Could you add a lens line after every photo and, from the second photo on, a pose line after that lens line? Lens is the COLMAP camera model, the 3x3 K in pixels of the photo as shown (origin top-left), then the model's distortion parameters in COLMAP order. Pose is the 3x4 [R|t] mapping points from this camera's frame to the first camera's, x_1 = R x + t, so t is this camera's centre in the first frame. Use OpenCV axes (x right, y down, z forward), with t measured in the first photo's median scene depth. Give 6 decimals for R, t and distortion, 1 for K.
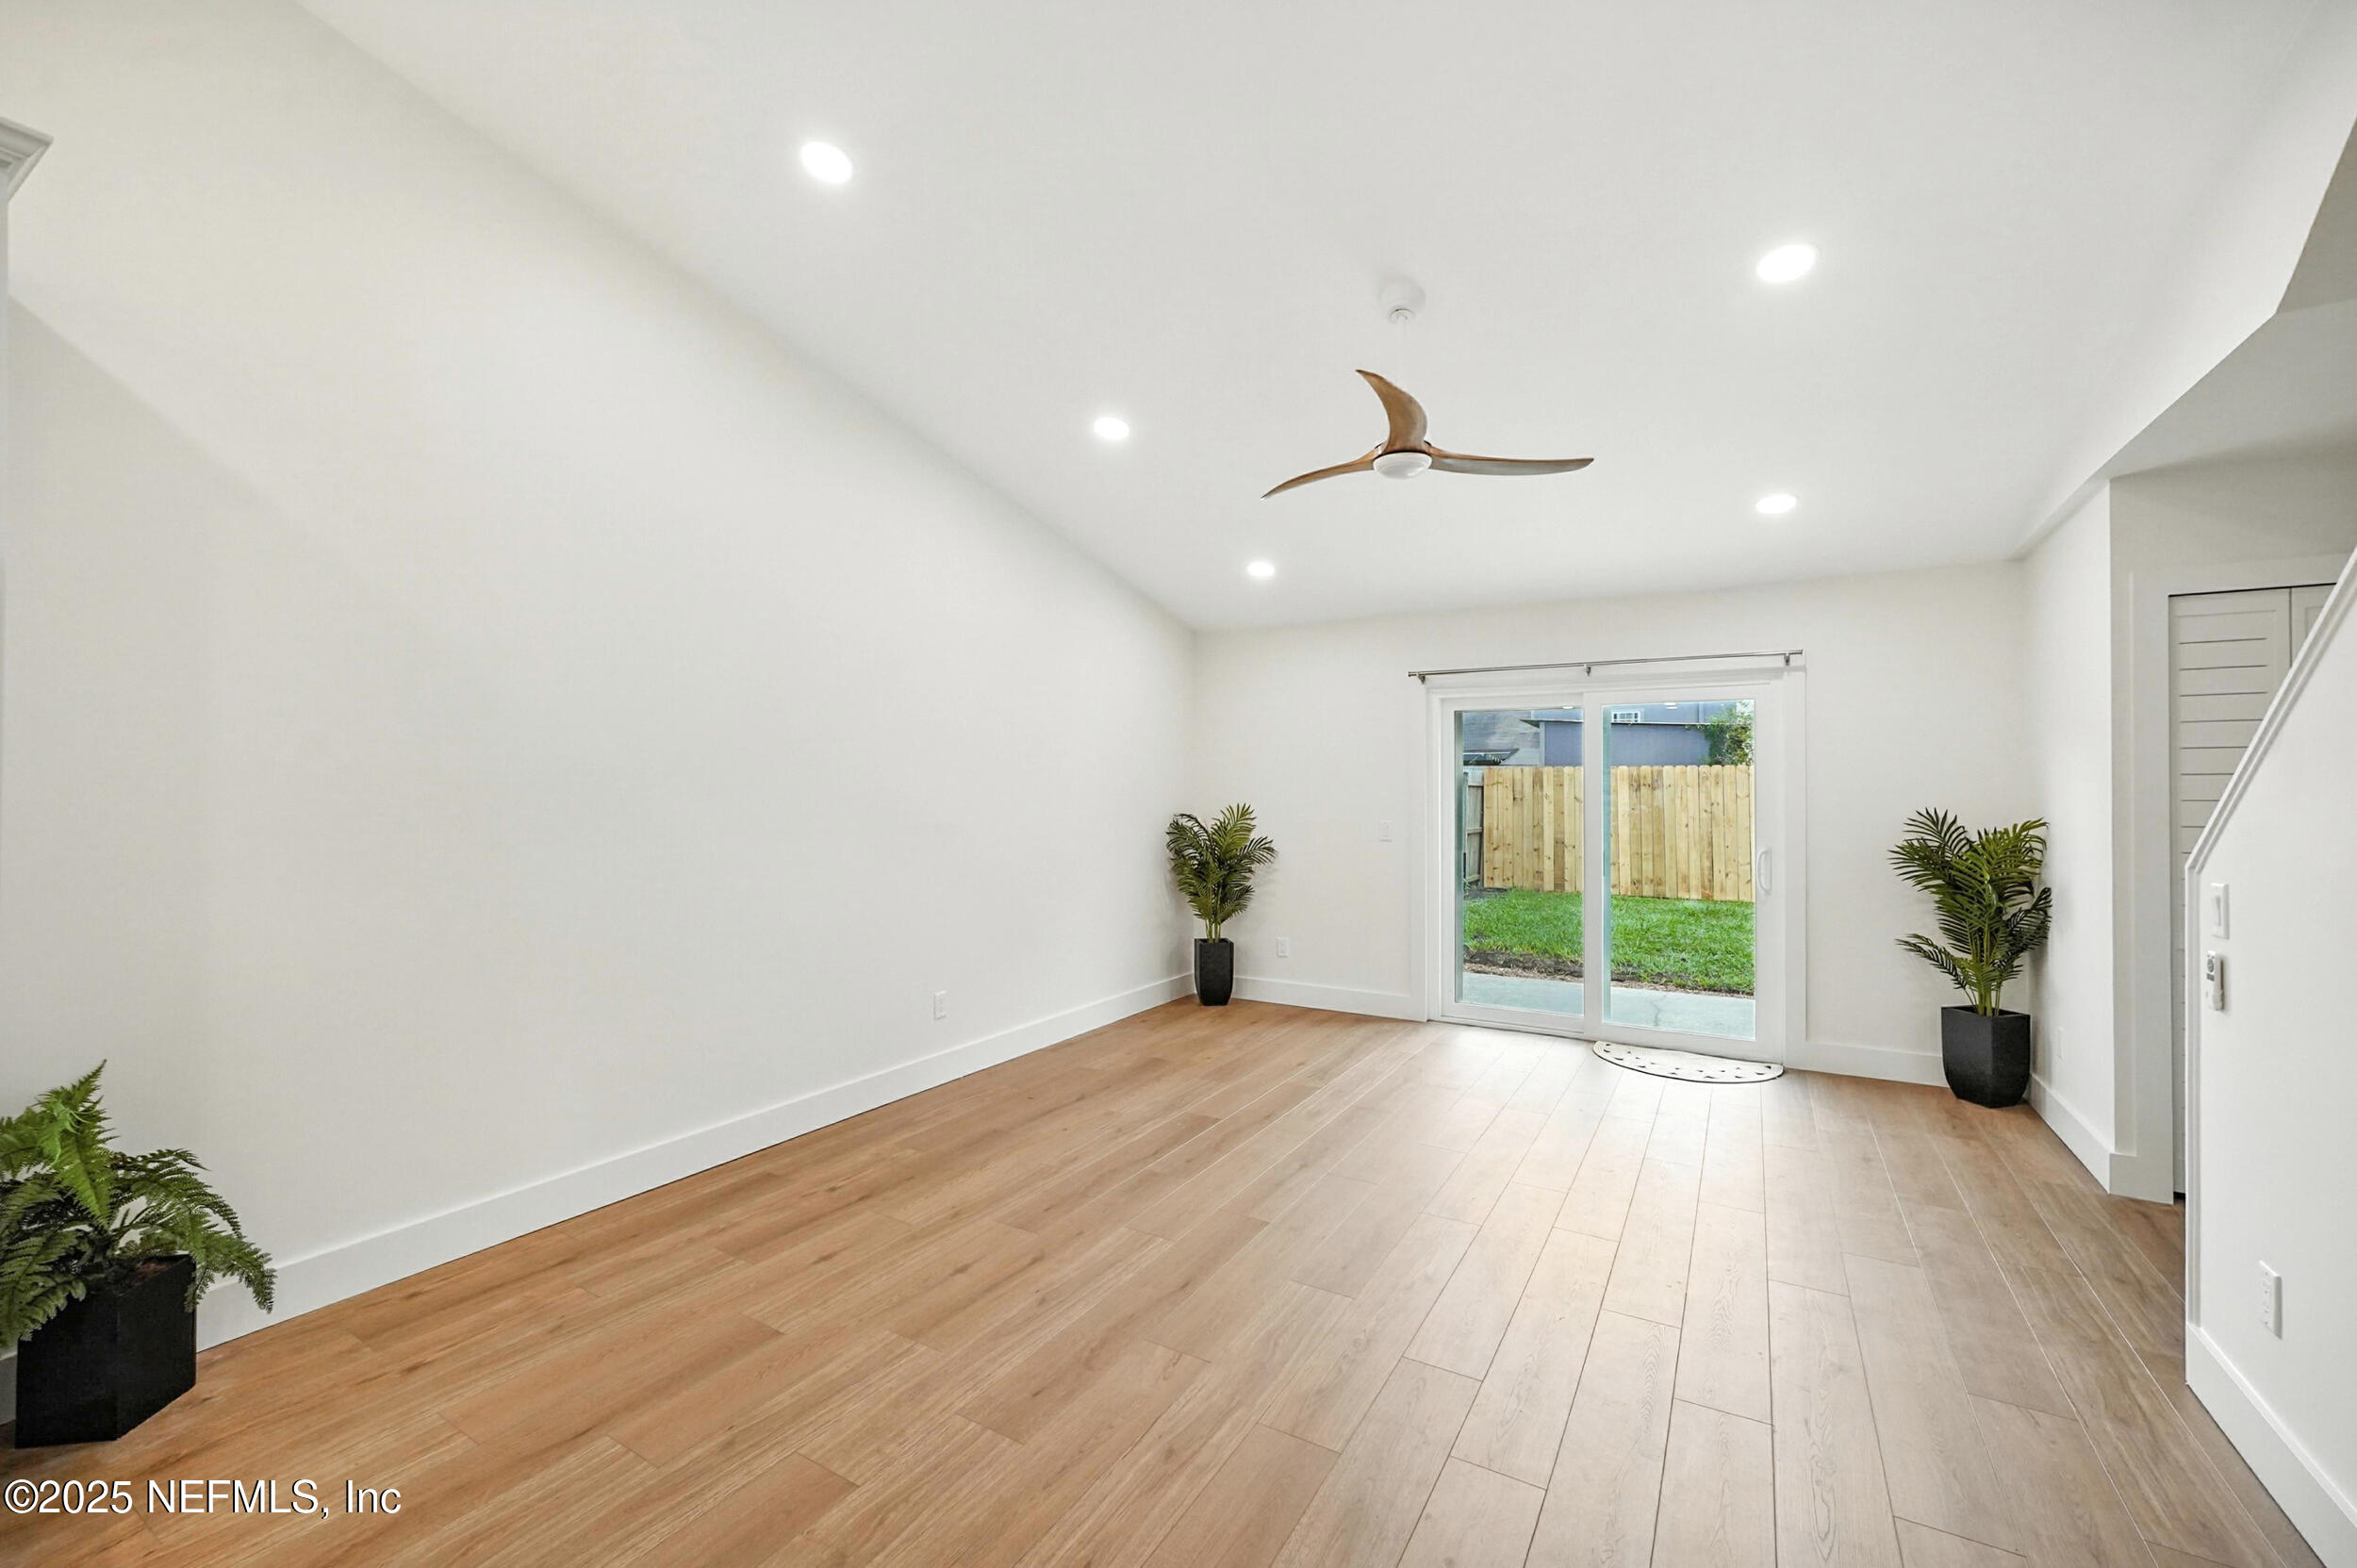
lens RADIAL K [[961.7, 0, 1181.4], [0, 961.7, 785.0], [0, 0, 1]] dist [-0.012255, 0.002227]
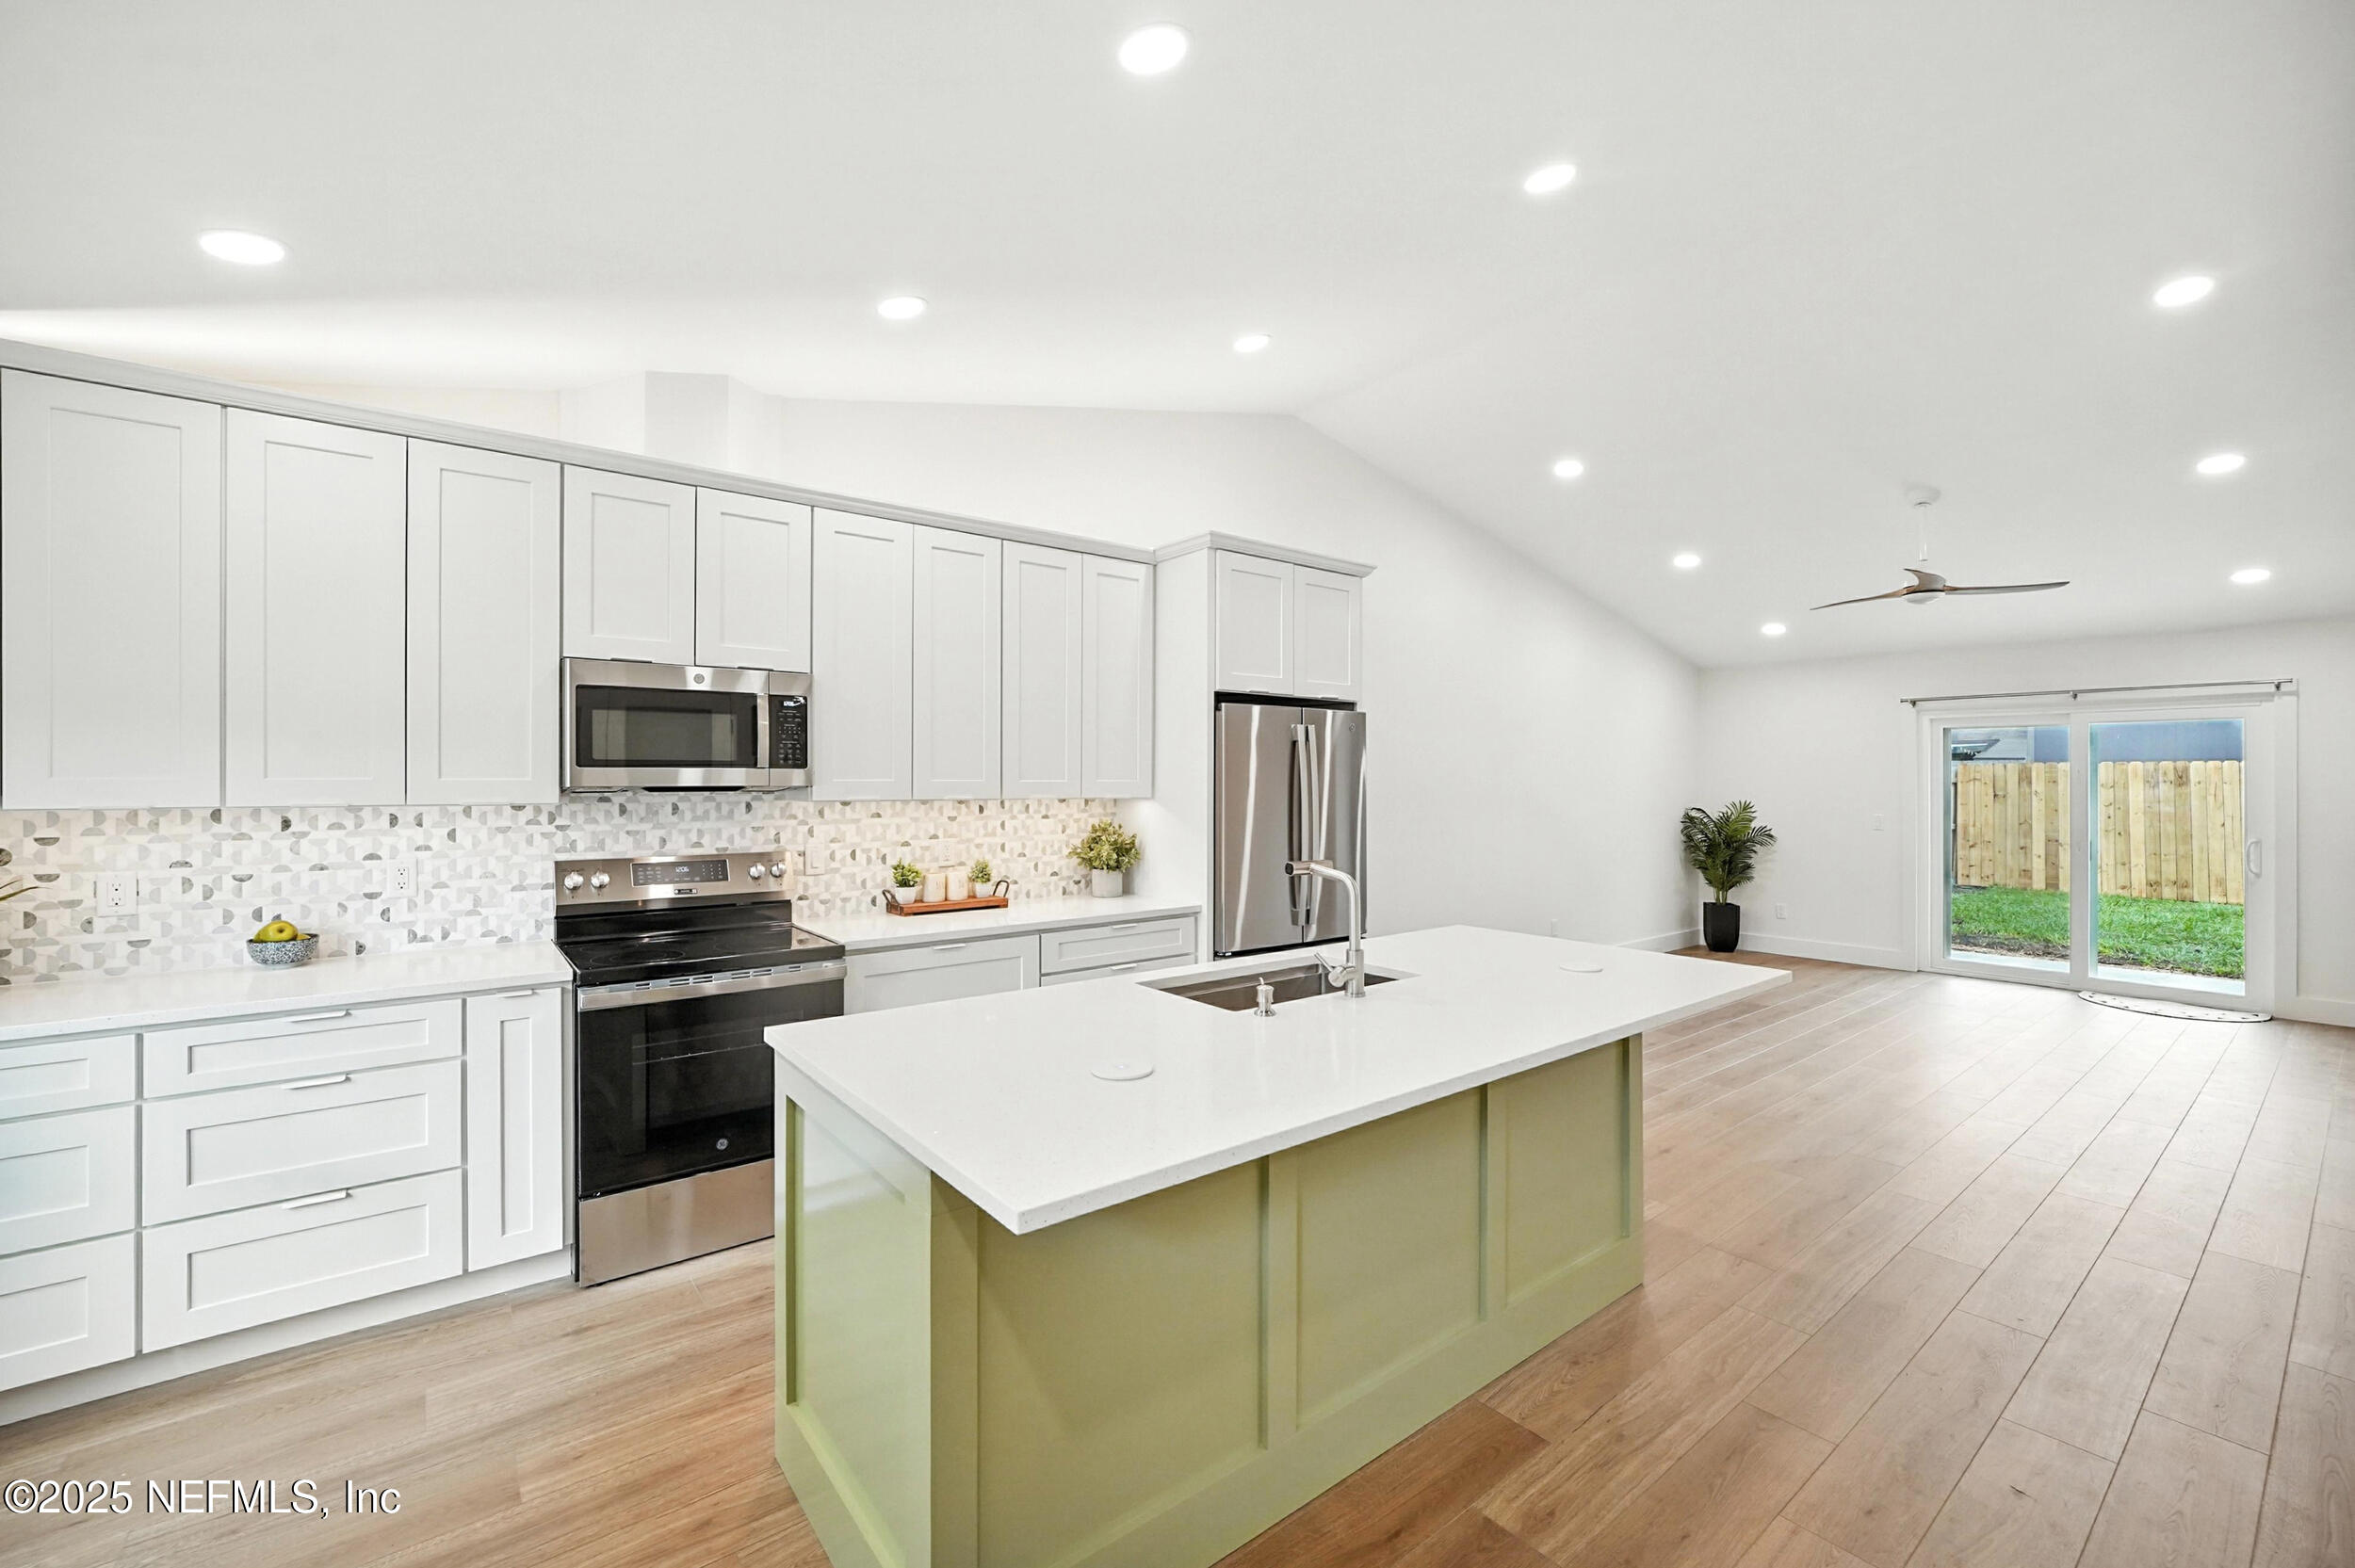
lens RADIAL K [[960.7, 0, 1176.4], [0, 960.7, 783.1], [0, 0, 1]] dist [-0.012255, 0.002227]
pose [[0.931559, -0.001010, -0.363589, -0.185699], [0.002802, 0.999986, 0.004400, -0.012211], [0.363580, -0.005118, 0.931549, -0.500224]]
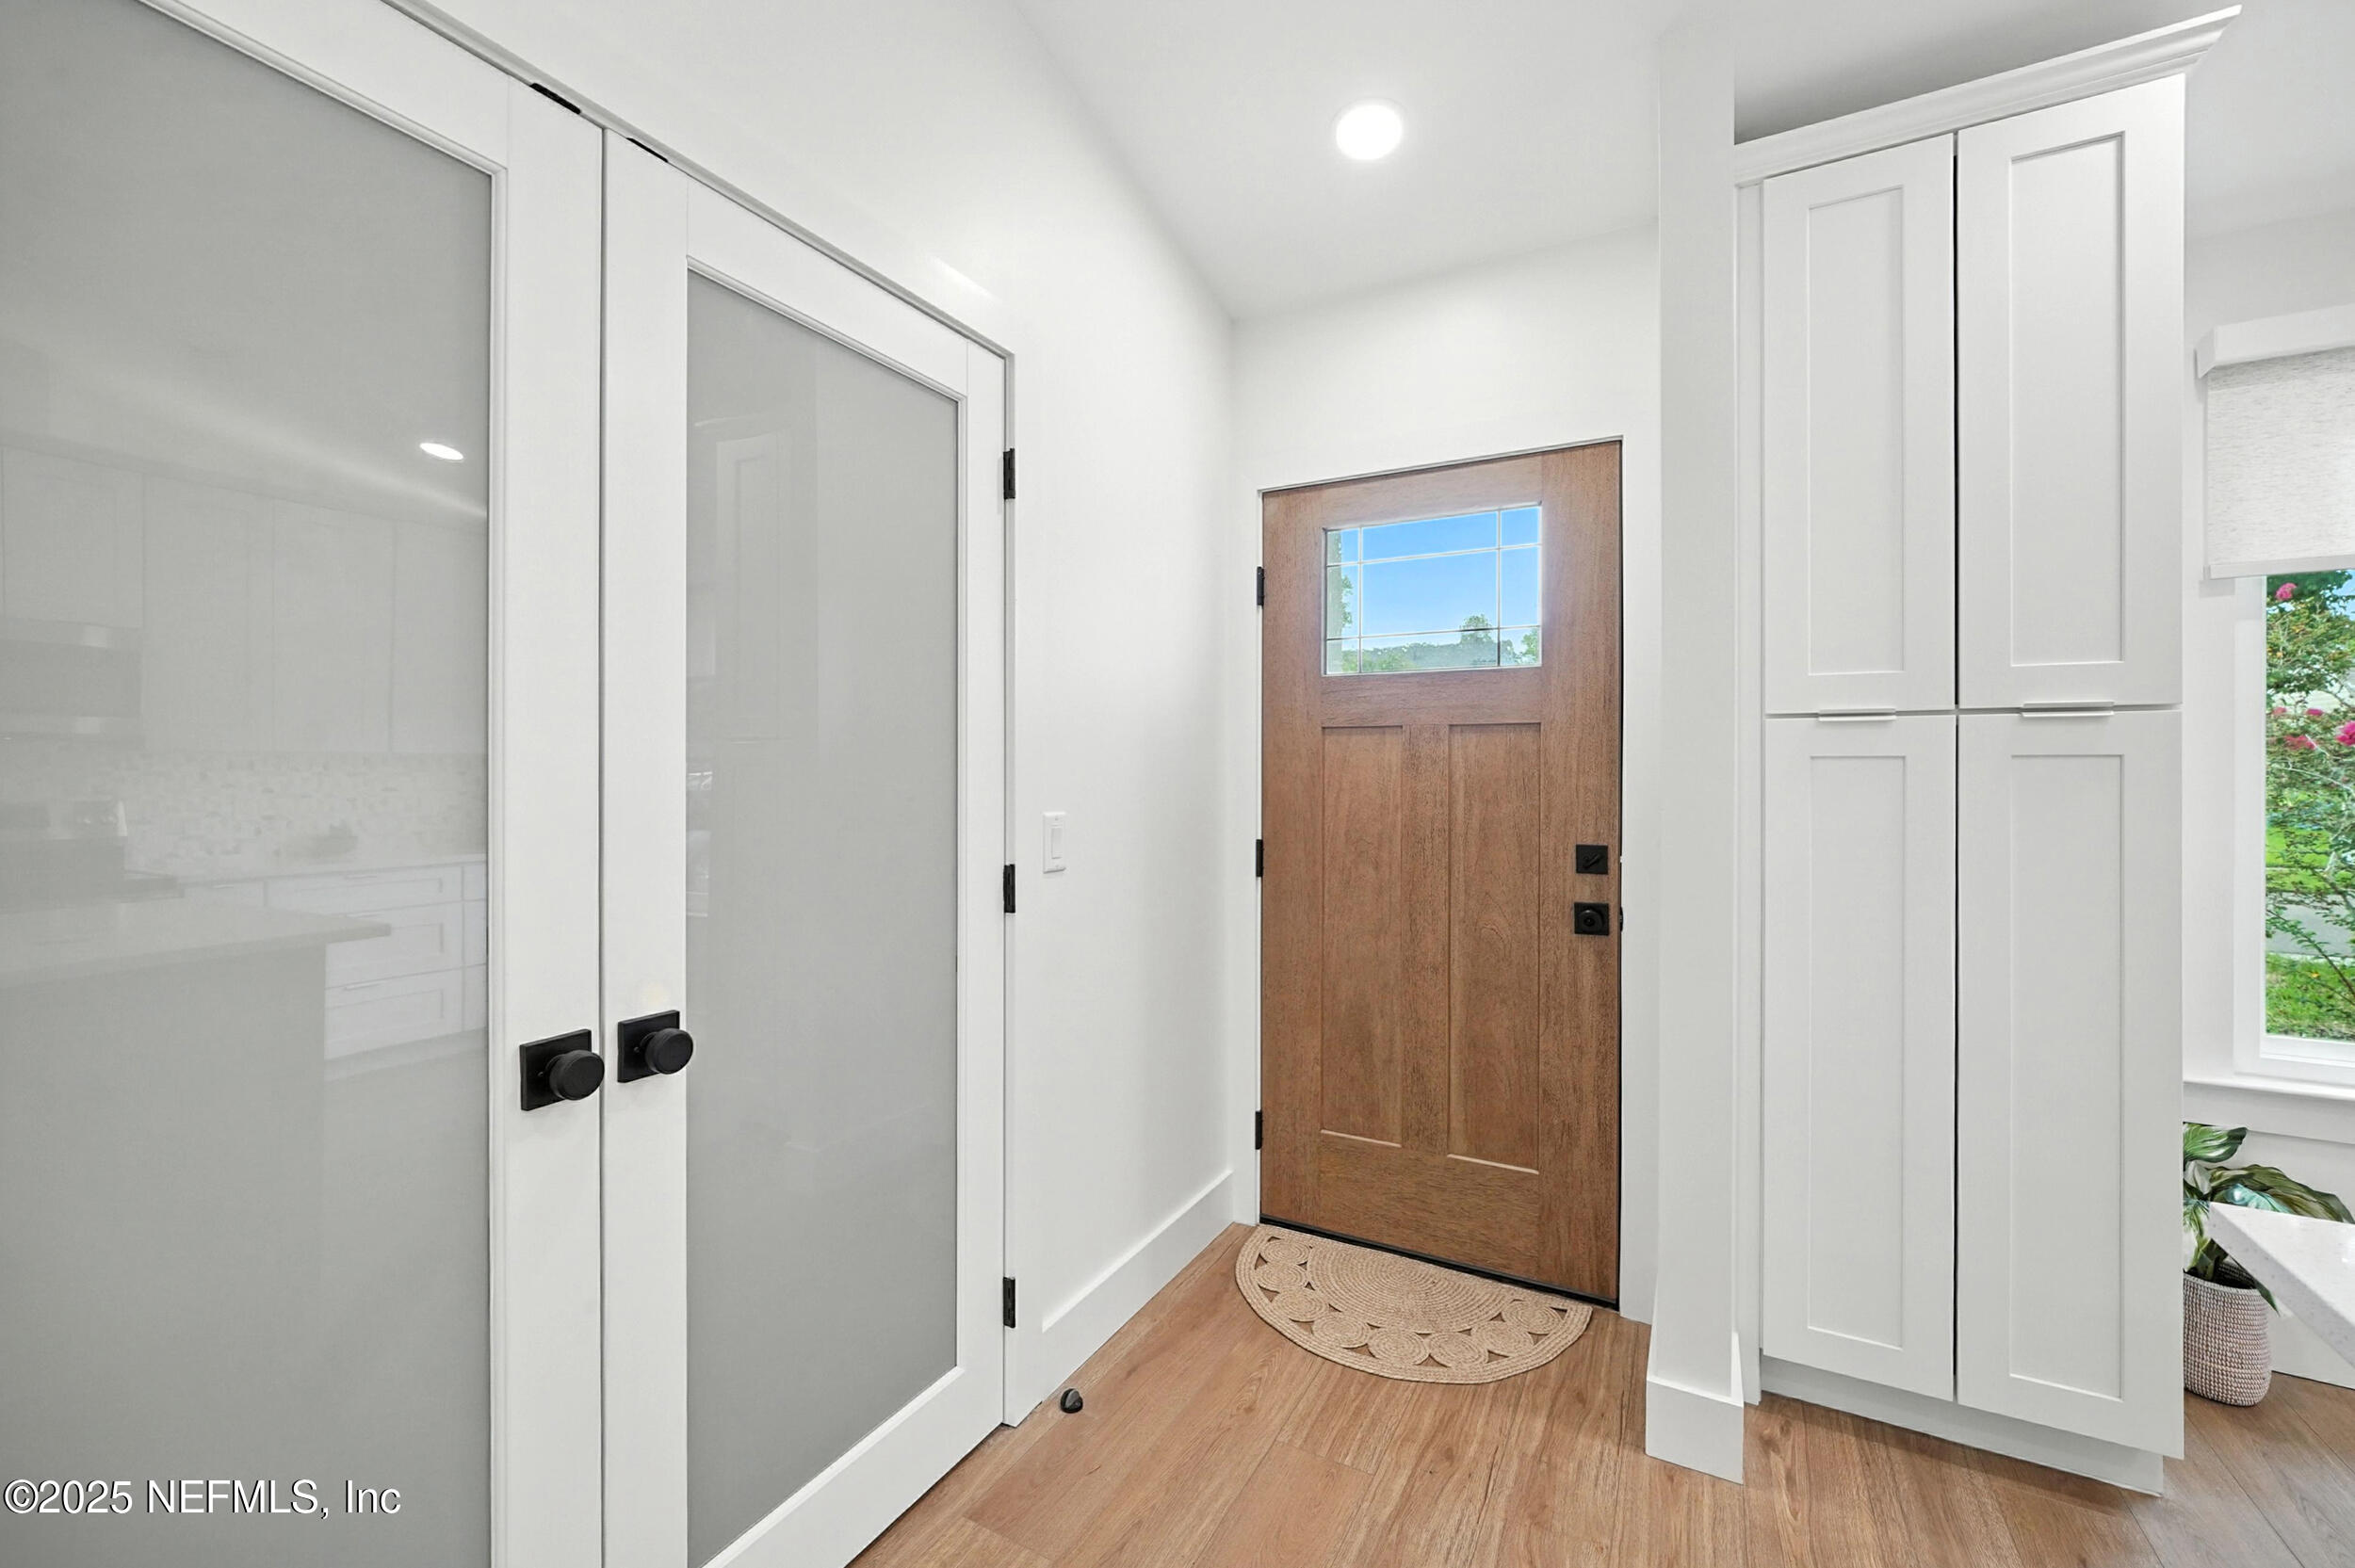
lens RADIAL K [[960.7, 0, 1129.6], [0, 960.7, 765.3], [0, 0, 1]] dist [-0.012255, 0.002227]
pose [[-0.999441, -0.006096, -0.032869, -0.131961], [-0.005934, 0.999970, -0.005044, 0.016445], [0.032899, -0.004846, -0.999447, -0.214382]]
